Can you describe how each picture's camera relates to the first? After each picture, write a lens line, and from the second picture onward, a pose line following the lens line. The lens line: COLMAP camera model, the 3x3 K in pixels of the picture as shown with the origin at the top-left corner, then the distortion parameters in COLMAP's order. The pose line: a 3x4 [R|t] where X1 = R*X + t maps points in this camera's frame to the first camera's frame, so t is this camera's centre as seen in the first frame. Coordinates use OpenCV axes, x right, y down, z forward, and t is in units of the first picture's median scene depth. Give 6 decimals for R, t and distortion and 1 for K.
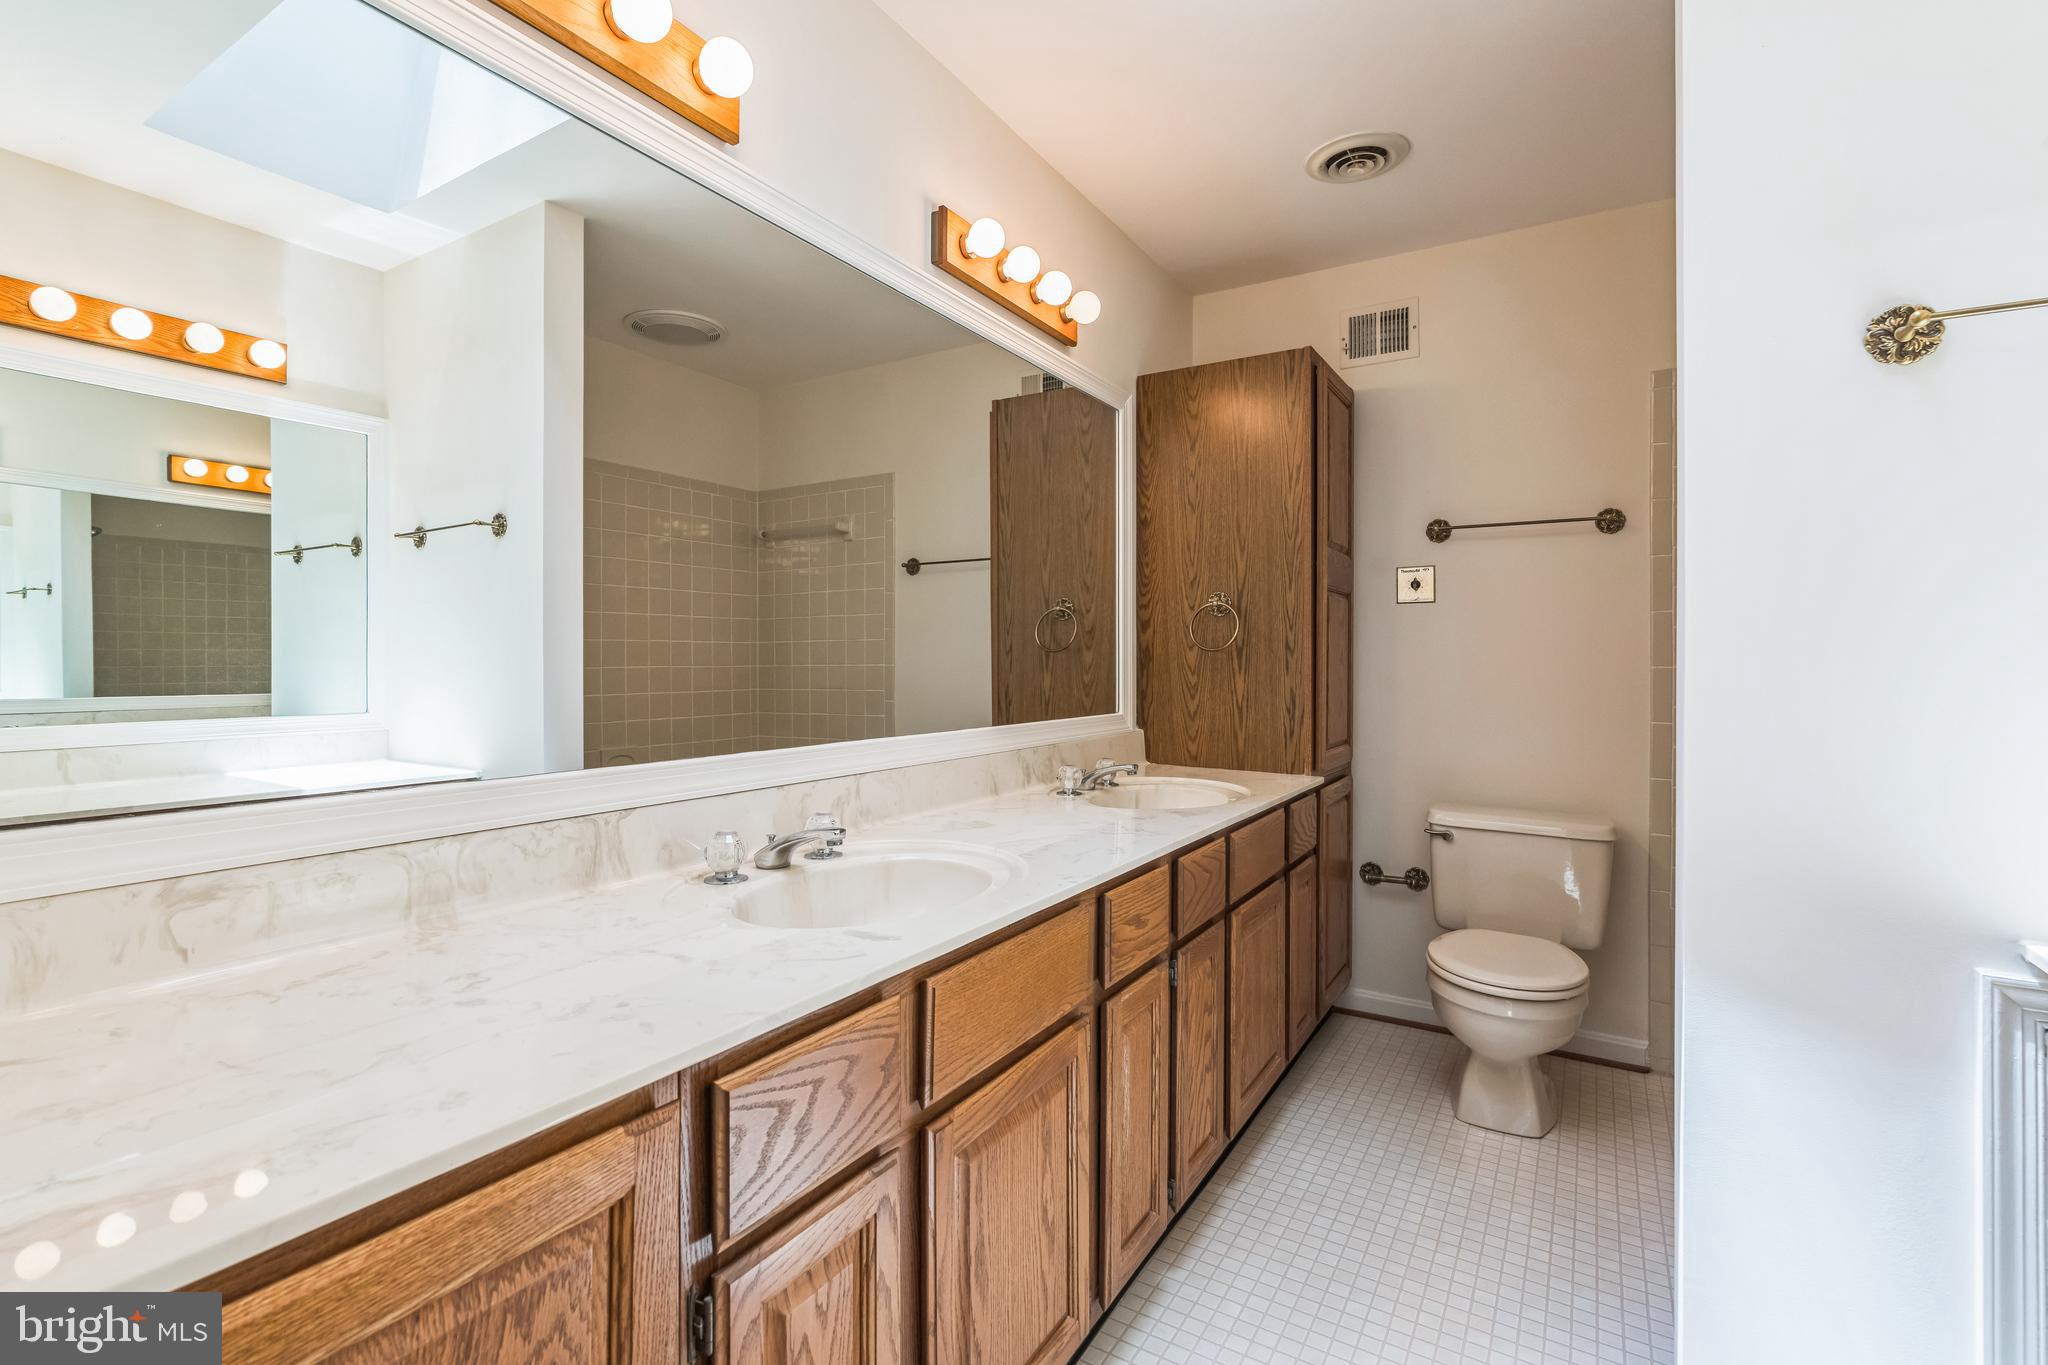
lens RADIAL K [[918.5, 0, 1023.4], [0, 918.5, 664.2], [0, 0, 1]] dist [-0.010201, 0.000793]
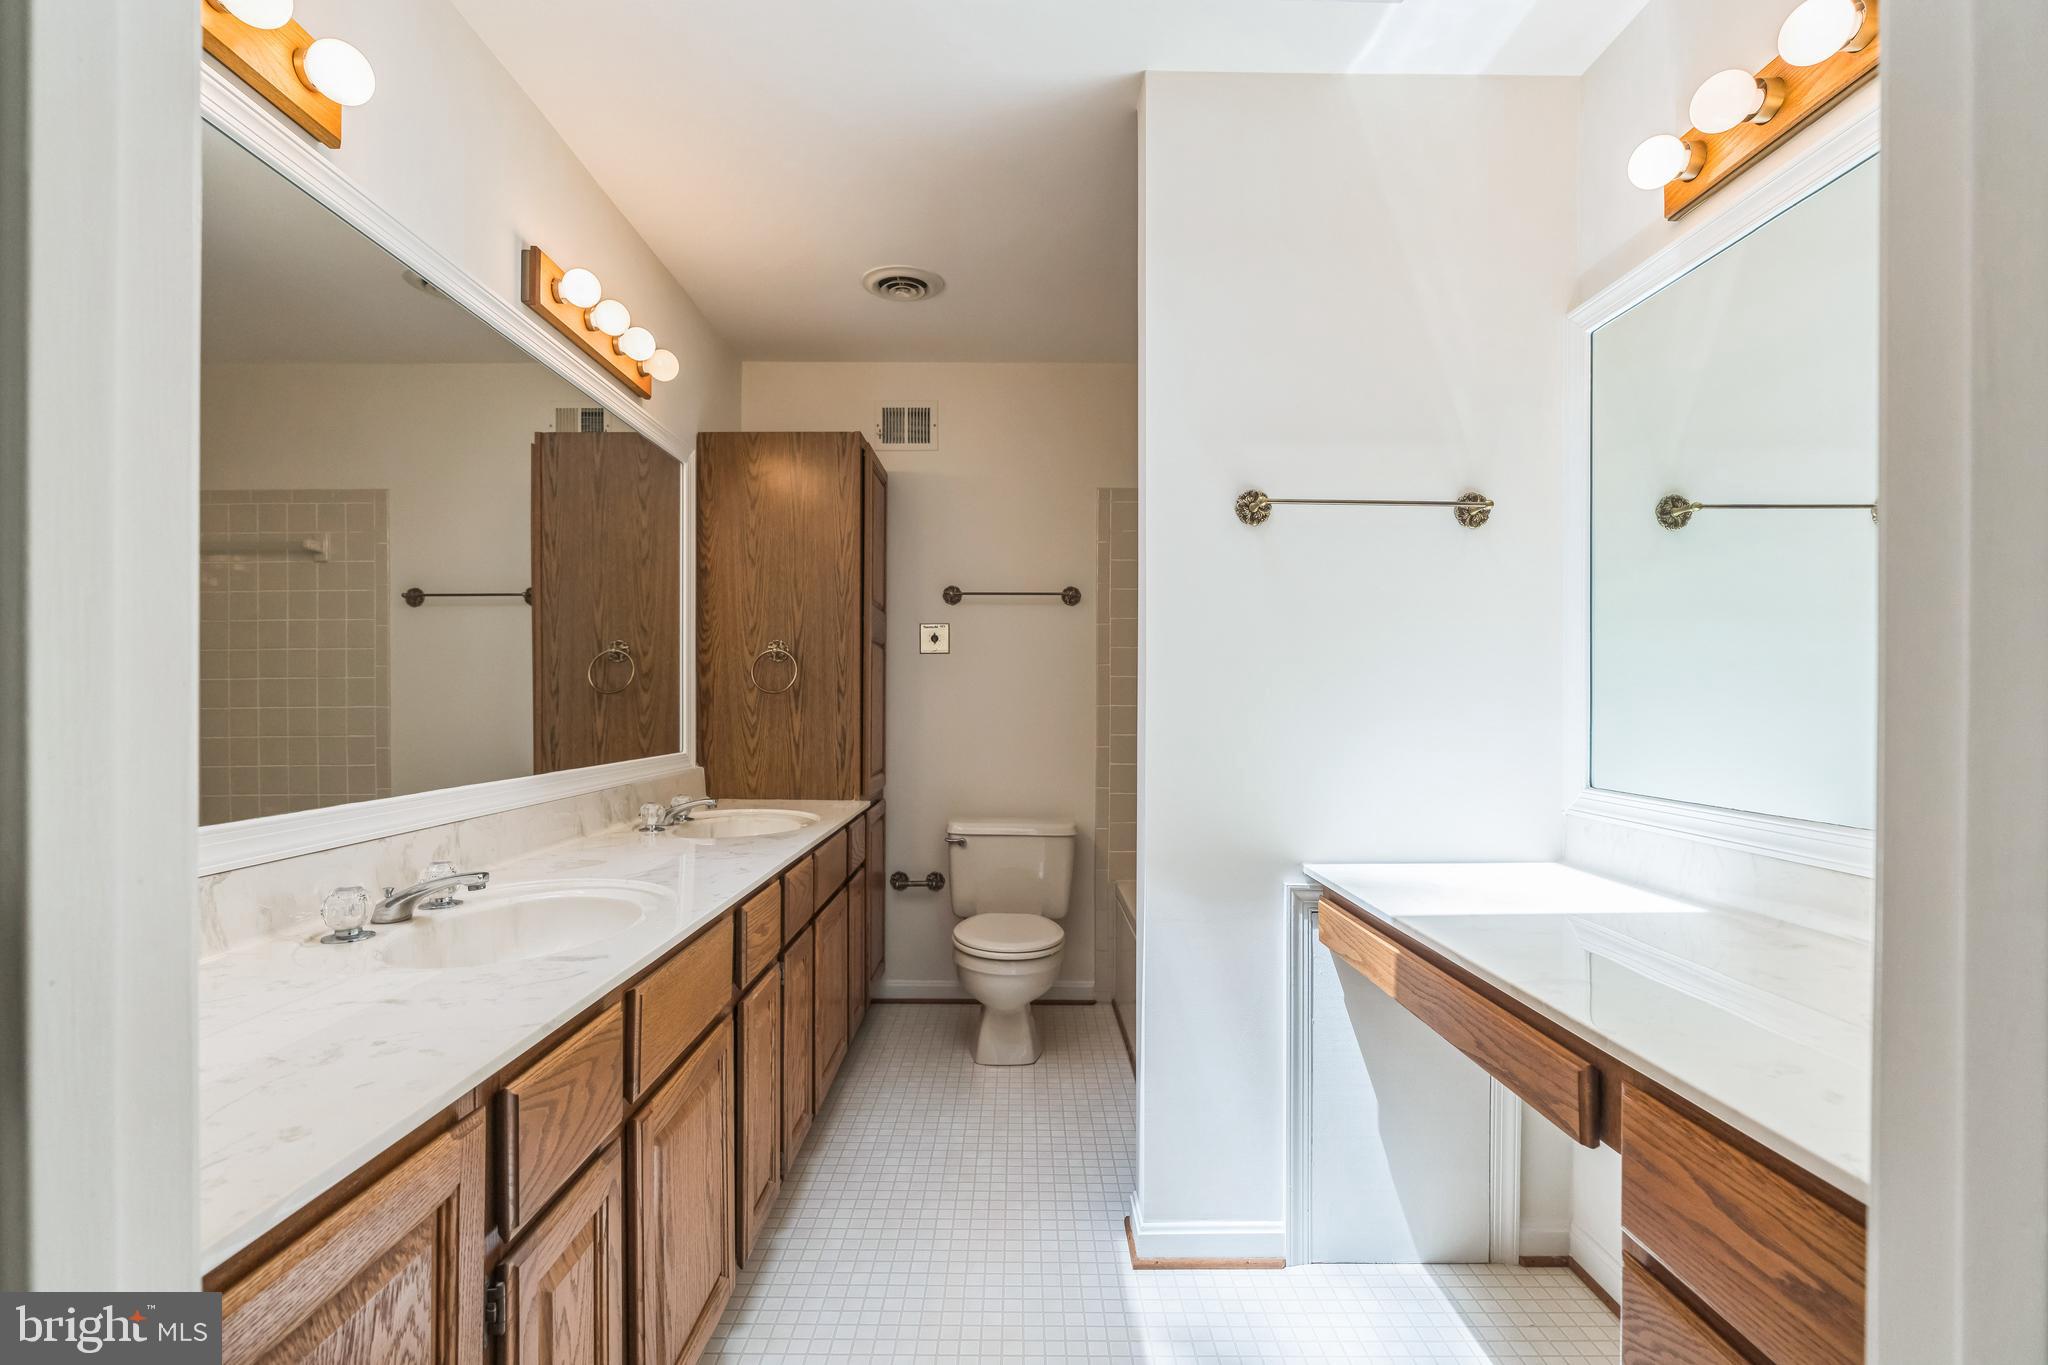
lens RADIAL K [[918.5, 0, 1006.9], [0, 918.5, 713.2], [0, 0, 1]] dist [-0.010201, 0.000793]
pose [[0.851159, -0.009982, 0.524813, -0.165690], [0.003651, 0.999908, 0.013097, -0.004596], [-0.524895, -0.009232, 0.851117, -0.108364]]
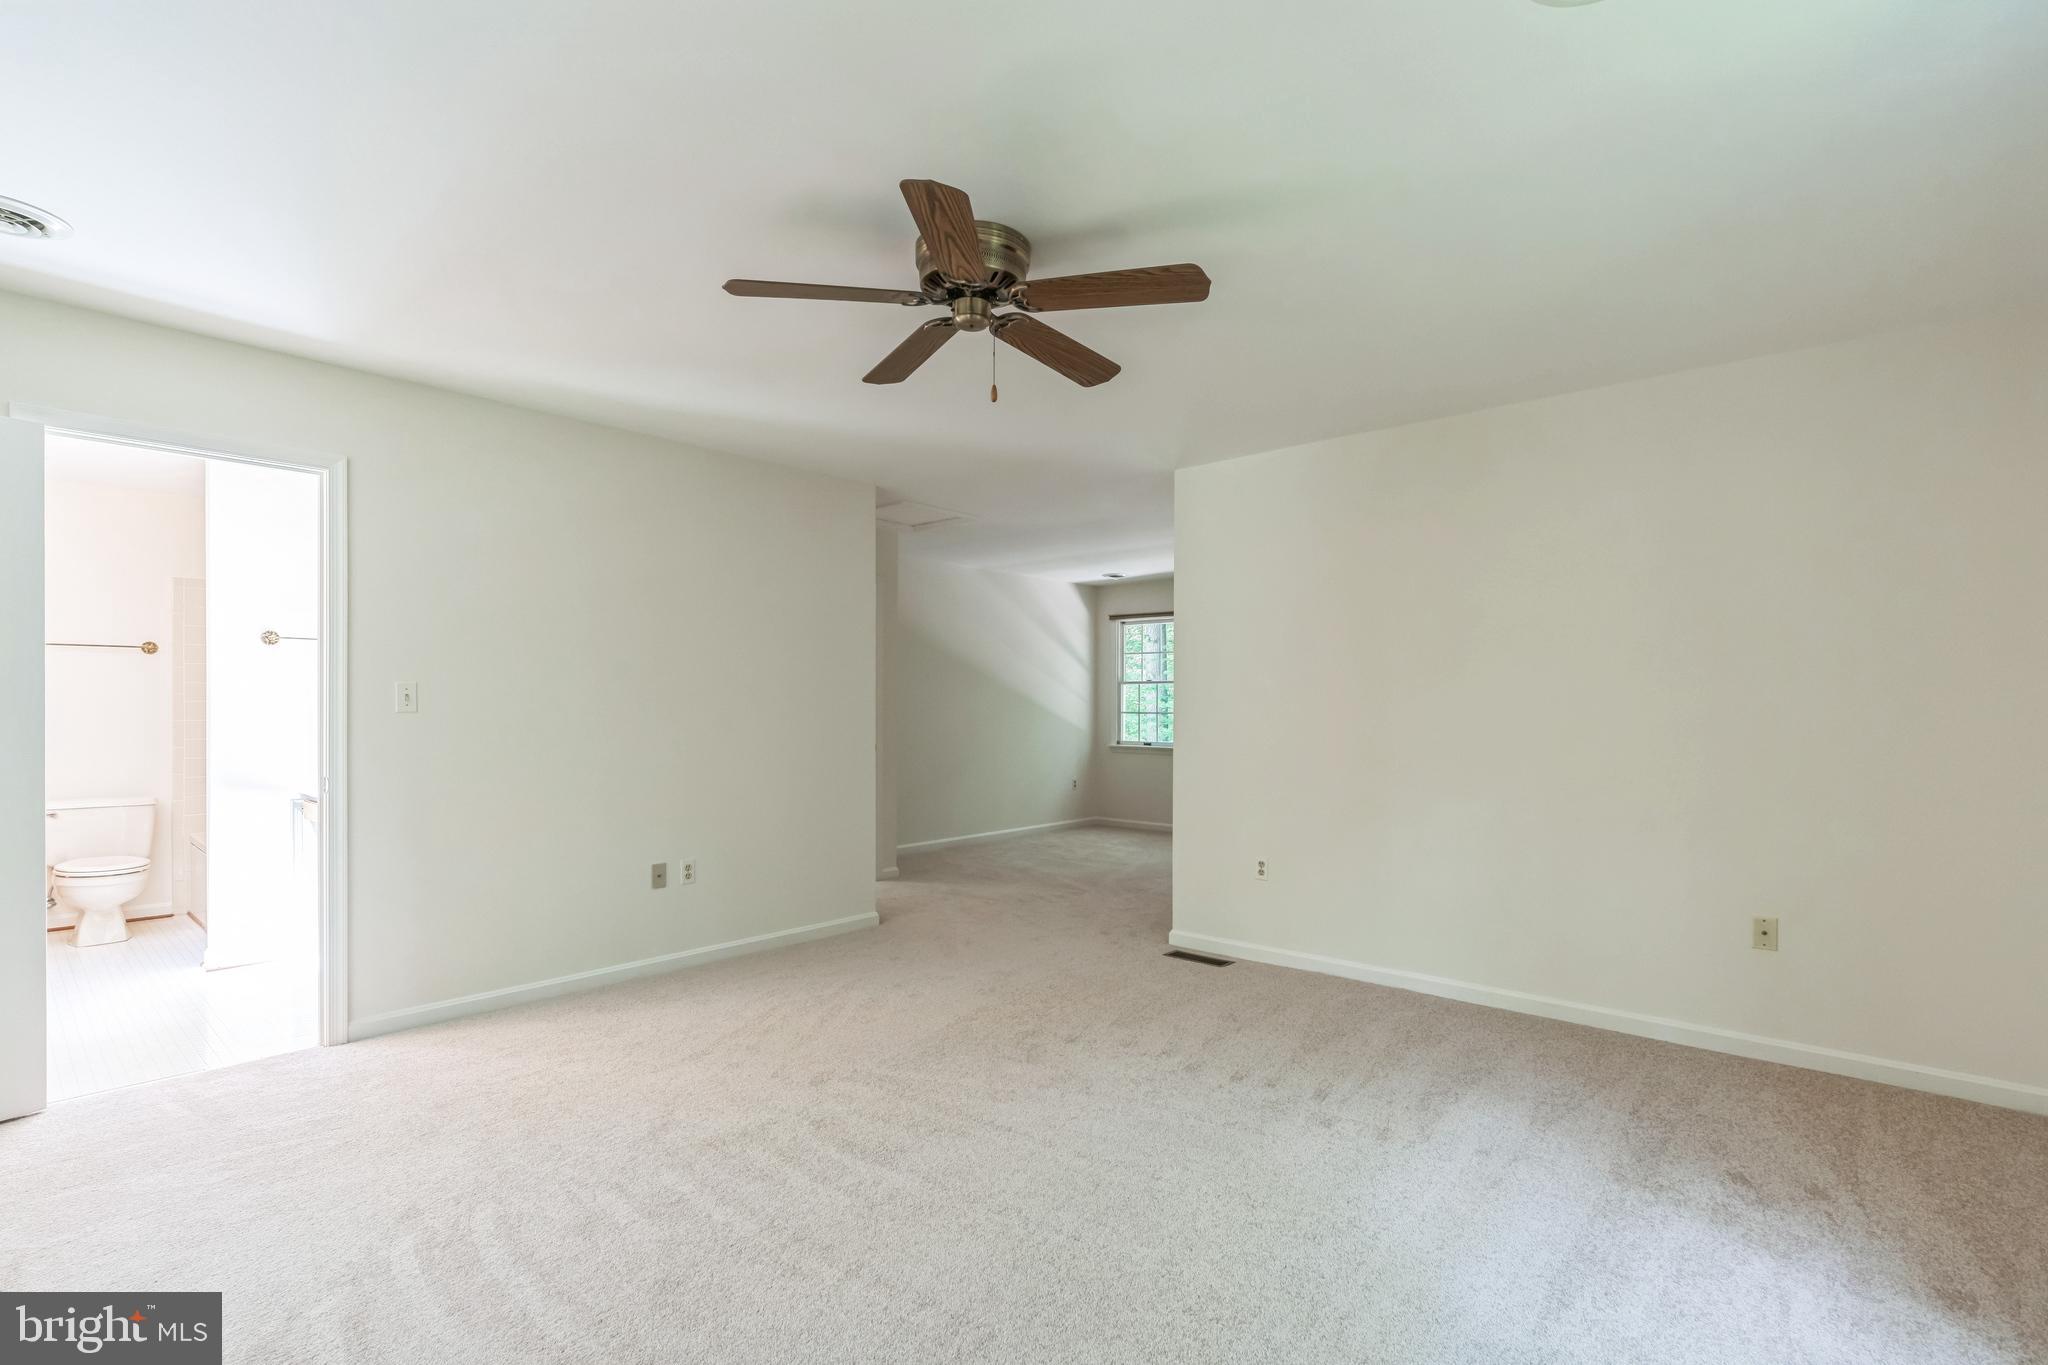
lens RADIAL K [[918.5, 0, 1028.1], [0, 918.5, 683.5], [0, 0, 1]] dist [-0.010201, 0.000793]
pose [[0.149869, -0.001083, 0.988705, -1.277370], [0.010896, 0.999940, -0.000556, -0.070556], [-0.988646, 0.010856, 0.149871, -1.479584]]
